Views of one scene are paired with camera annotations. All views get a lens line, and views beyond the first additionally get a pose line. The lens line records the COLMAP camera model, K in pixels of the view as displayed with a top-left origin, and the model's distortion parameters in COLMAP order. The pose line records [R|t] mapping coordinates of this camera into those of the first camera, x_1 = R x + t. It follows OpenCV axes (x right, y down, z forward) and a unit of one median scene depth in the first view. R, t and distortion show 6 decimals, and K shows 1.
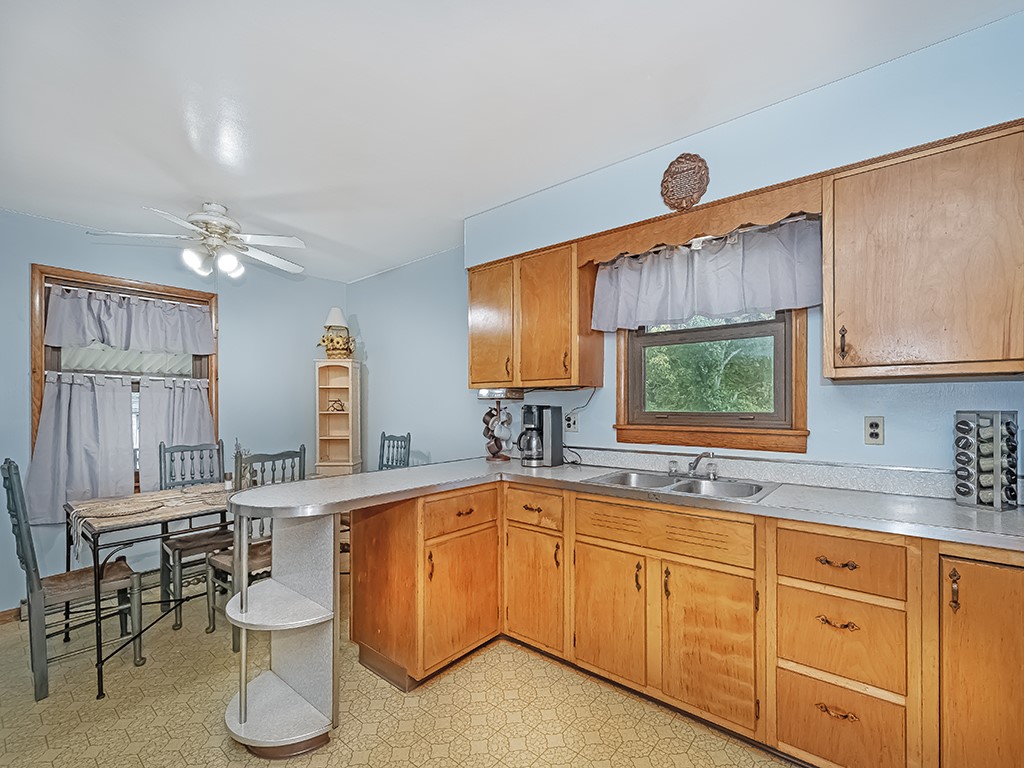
lens RADIAL K [[451.3, 0, 513.0], [0, 451.3, 400.3], [0, 0, 1]] dist [0.000635, -0.000005]
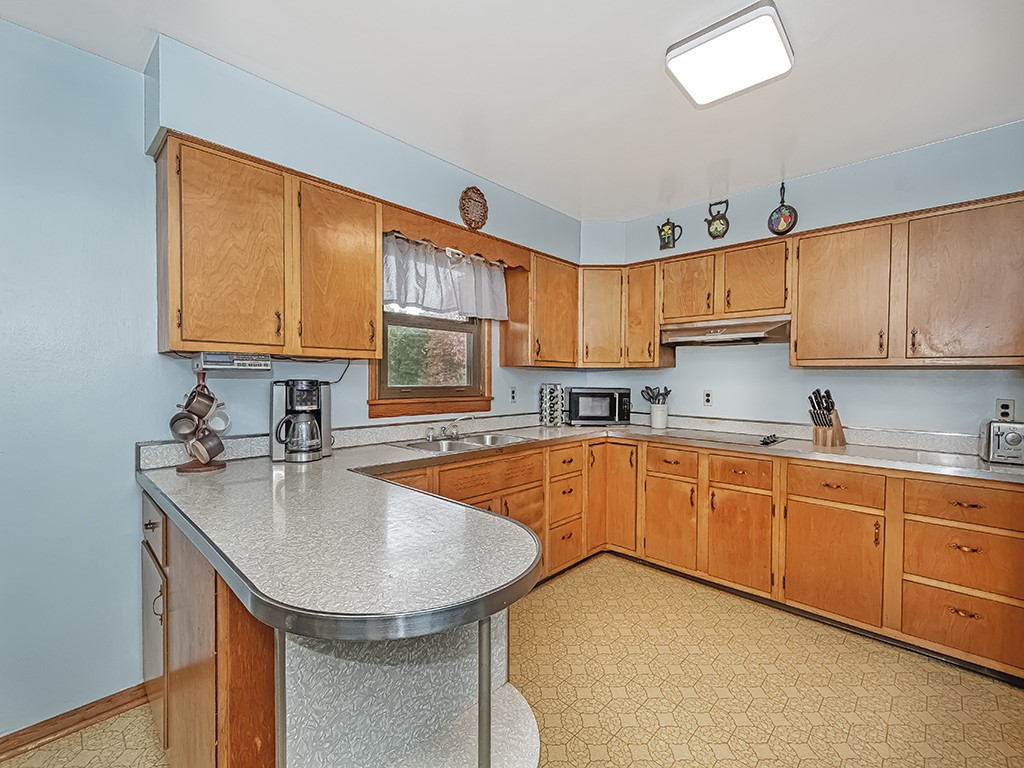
lens RADIAL K [[442.0, 0, 523.9], [0, 442.0, 388.9], [0, 0, 1]] dist [0.000970, 0.000071]
pose [[0.060663, -0.014773, 0.998049, -0.645512], [-0.010551, 0.999825, 0.015441, 0.010030], [-0.998103, -0.011467, 0.060496, 0.563230]]
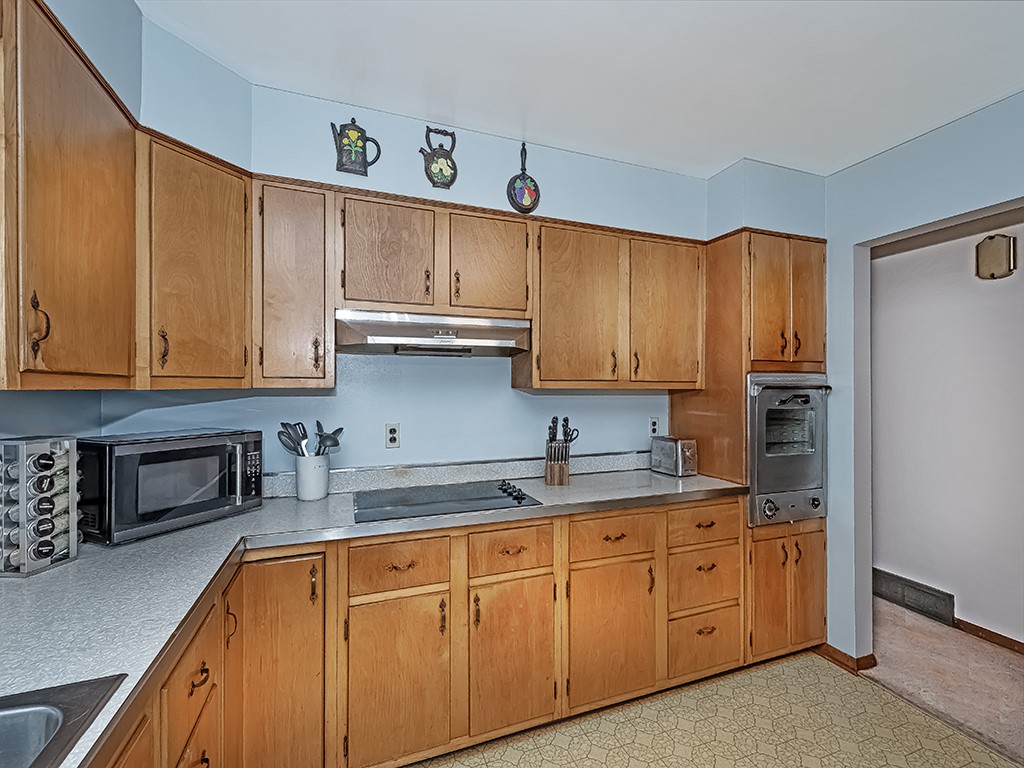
lens RADIAL K [[441.9, 0, 512.5], [0, 441.9, 388.9], [0, 0, 1]] dist [0.003489, -0.000054]
pose [[-0.862168, 0.009435, 0.506535, 0.007227], [0.008424, 0.999955, -0.004288, -0.027223], [-0.506553, 0.000570, -0.862209, 0.692564]]
